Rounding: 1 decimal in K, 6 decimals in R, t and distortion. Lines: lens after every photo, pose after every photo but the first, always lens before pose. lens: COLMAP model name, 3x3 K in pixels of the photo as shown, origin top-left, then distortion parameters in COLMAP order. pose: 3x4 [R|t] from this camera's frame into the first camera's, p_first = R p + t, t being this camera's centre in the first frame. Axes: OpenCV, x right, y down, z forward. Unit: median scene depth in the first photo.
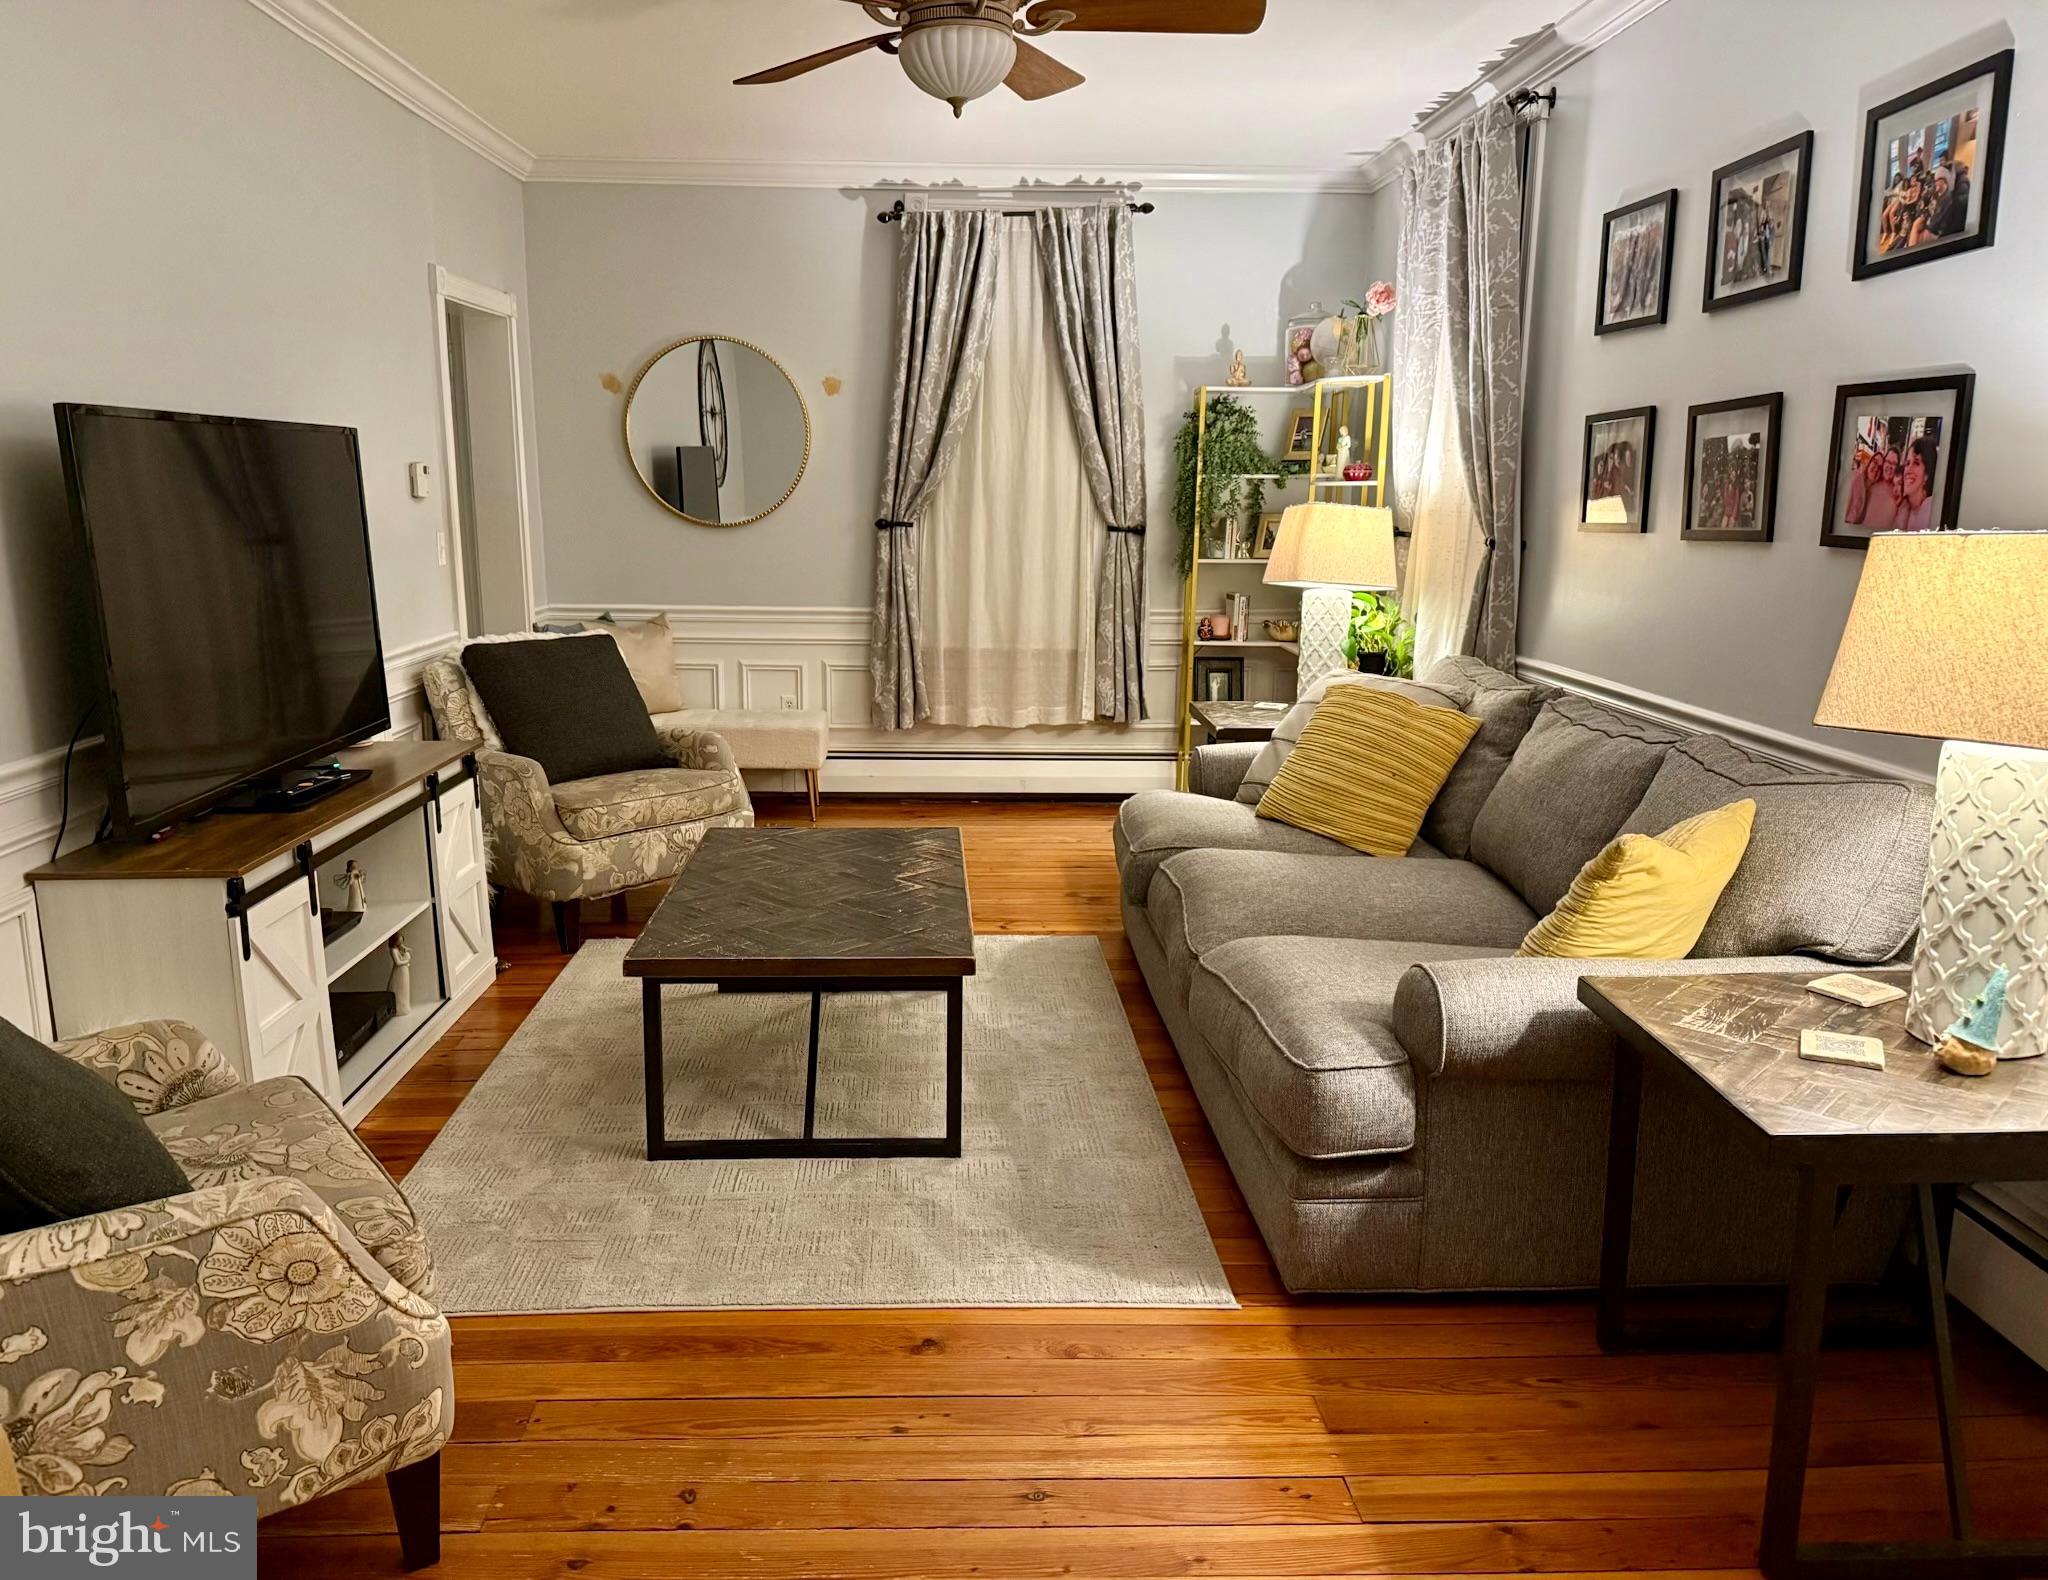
lens RADIAL K [[1523.9, 0, 973.8], [0, 1523.9, 820.8], [0, 0, 1]] dist [0.119646, -0.184609]
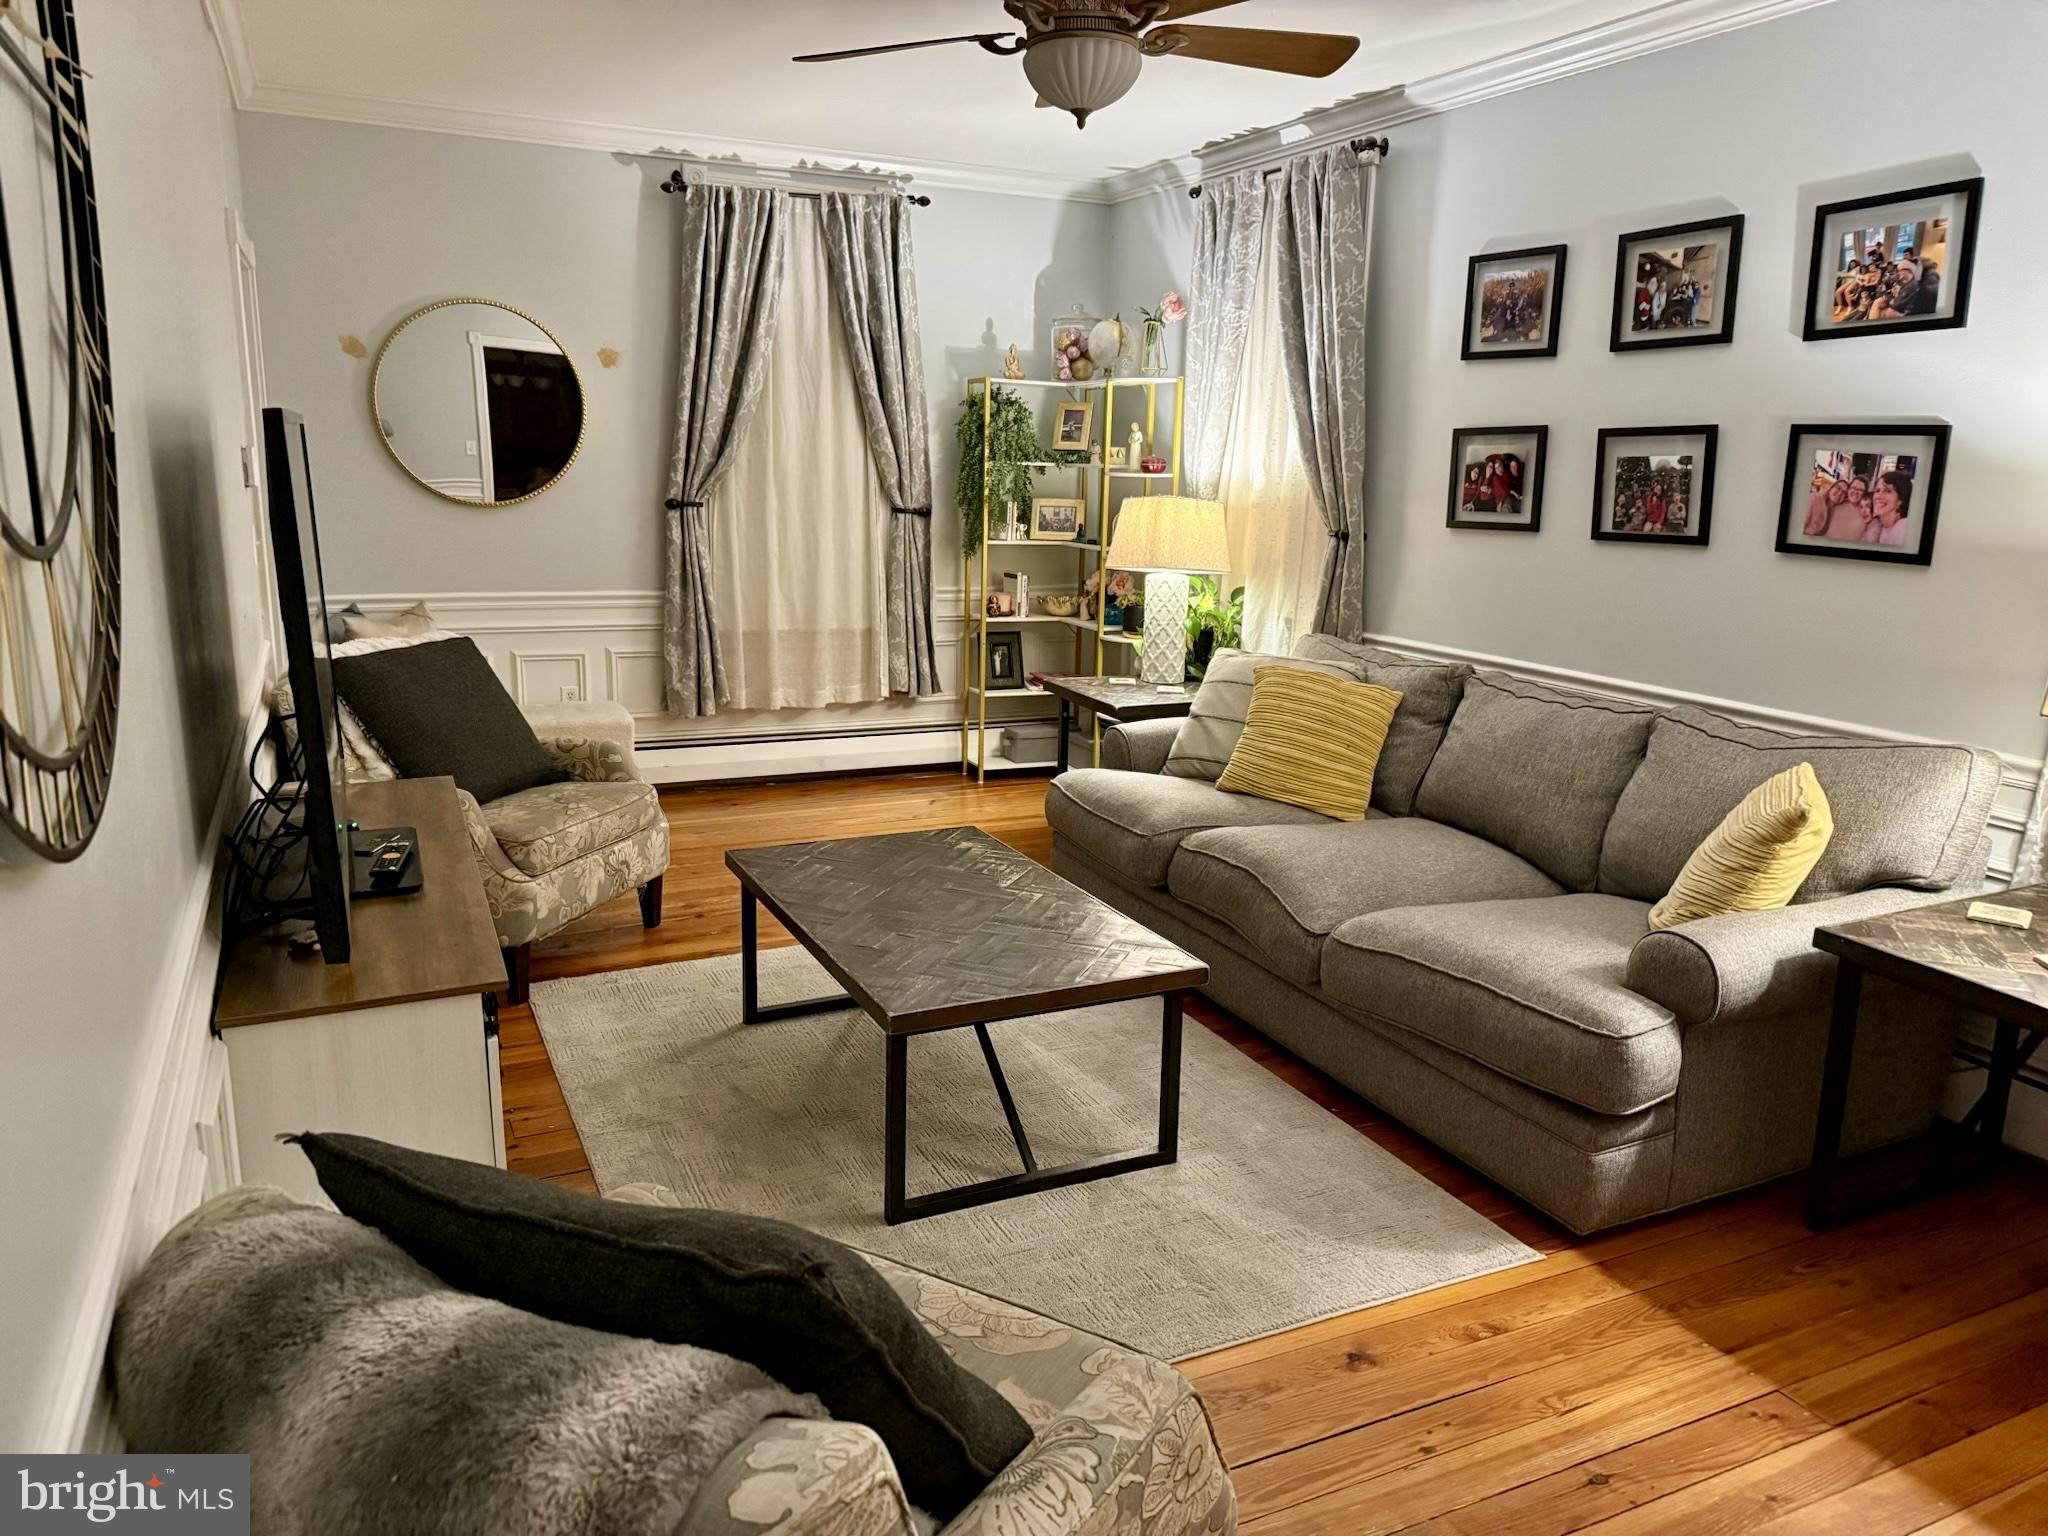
lens RADIAL K [[1446.5, 0, 1024.0], [0, 1446.5, 768.0], [0, 0, 1]] dist [0.085837, -0.106876]
pose [[0.913792, -0.073350, 0.399504, -0.304638], [0.069817, 0.997285, 0.023410, -0.045912], [-0.400137, 0.006500, 0.916432, 0.100509]]
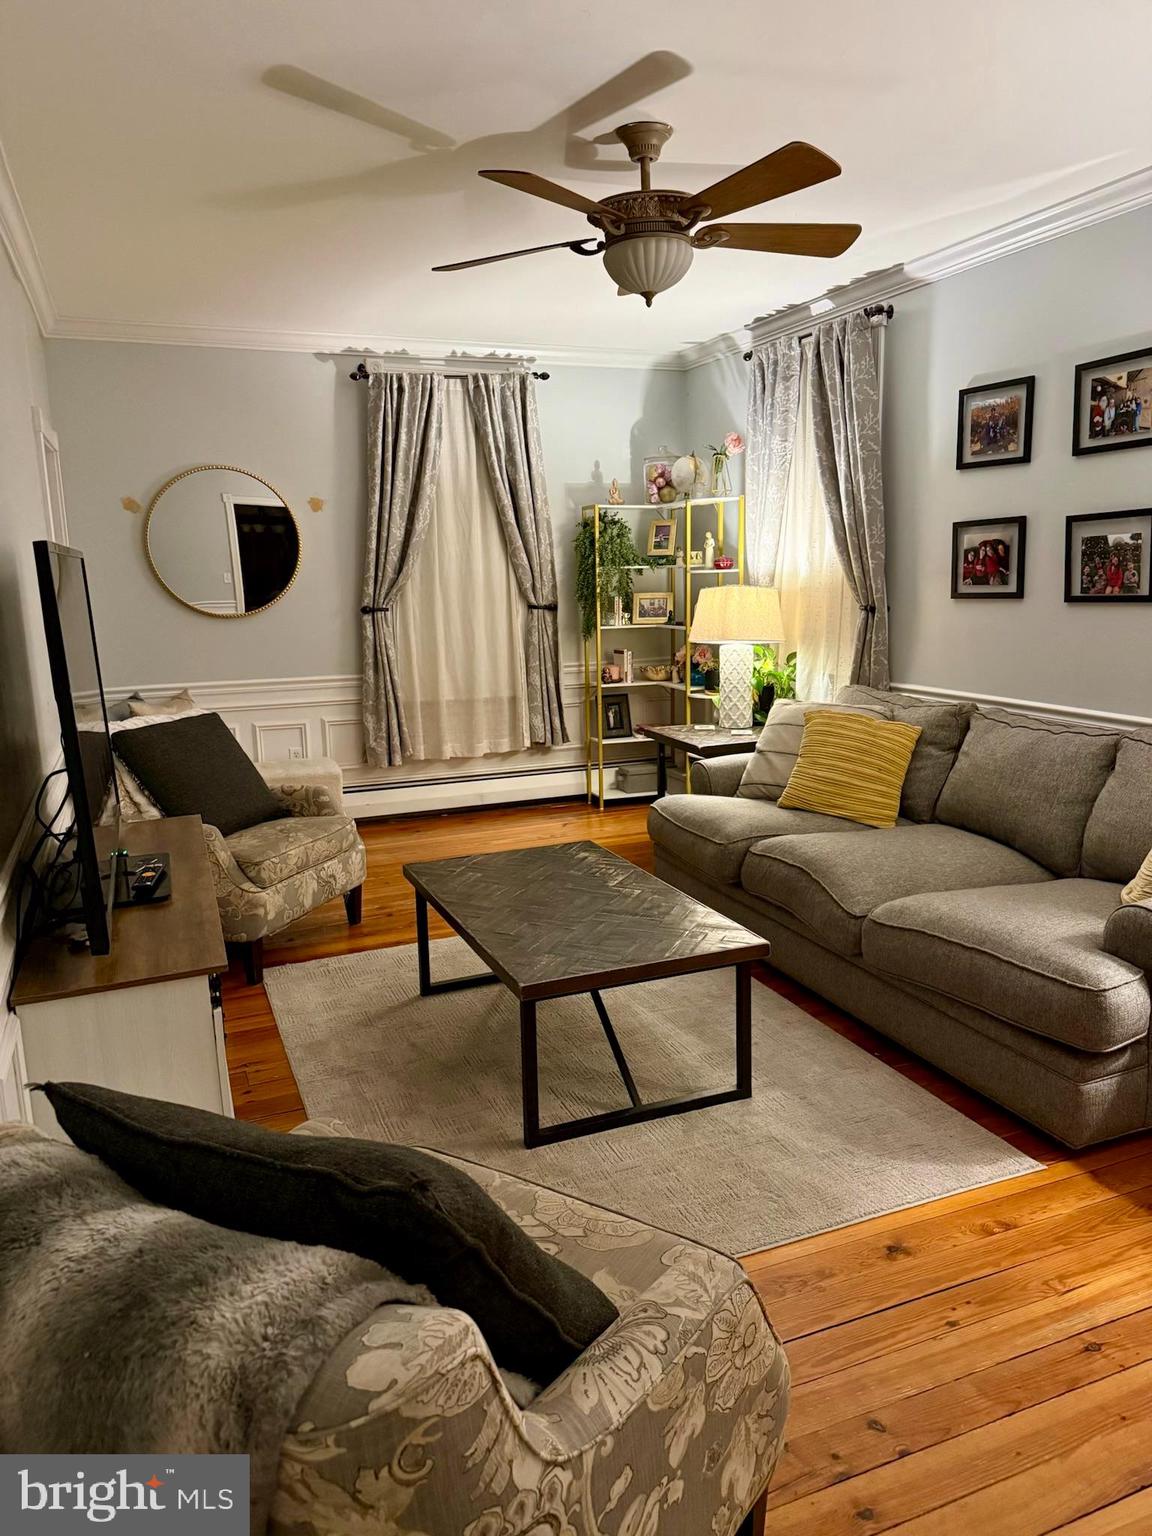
lens RADIAL K [[1082.8, 0, 577.9], [0, 1082.8, 774.3], [0, 0, 1]] dist [0.089453, -0.107414]
pose [[0.934401, -0.095463, 0.343192, -0.285828], [0.104255, 0.994524, -0.007214, -0.039785], [-0.340625, 0.042520, 0.939237, 0.107588]]
